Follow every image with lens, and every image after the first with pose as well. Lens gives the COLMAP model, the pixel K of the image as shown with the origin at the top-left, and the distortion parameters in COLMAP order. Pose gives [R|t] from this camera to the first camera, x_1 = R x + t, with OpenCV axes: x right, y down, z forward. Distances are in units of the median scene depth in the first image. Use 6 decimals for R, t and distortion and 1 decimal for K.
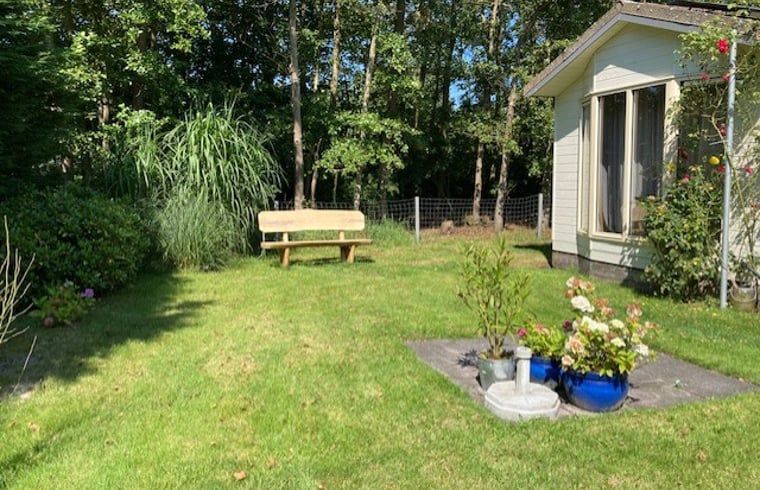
lens RADIAL K [[623.3, 0, 372.5], [0, 623.3, 233.6], [0, 0, 1]] dist [0.009905, 0.003268]
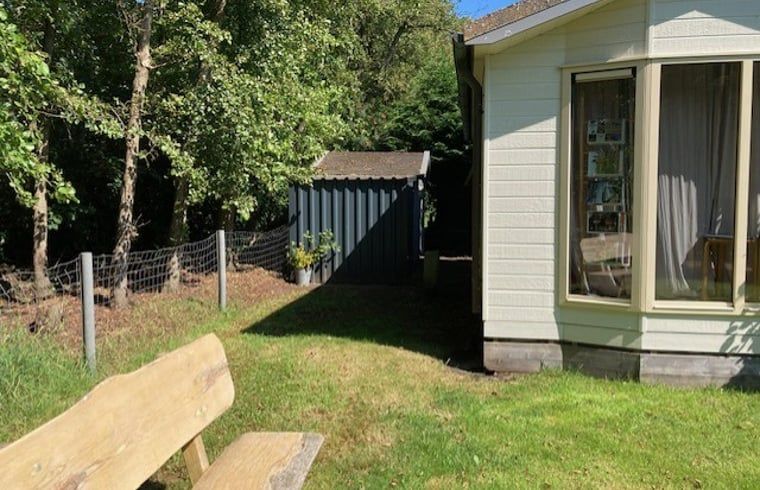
lens RADIAL K [[623.3, 0, 372.5], [0, 623.3, 233.6], [0, 0, 1]] dist [0.009905, 0.003268]
pose [[0.471953, -0.059626, 0.879605, -0.265290], [0.080510, 0.996456, 0.024350, -0.098414], [-0.877940, 0.059325, 0.475081, 0.942629]]
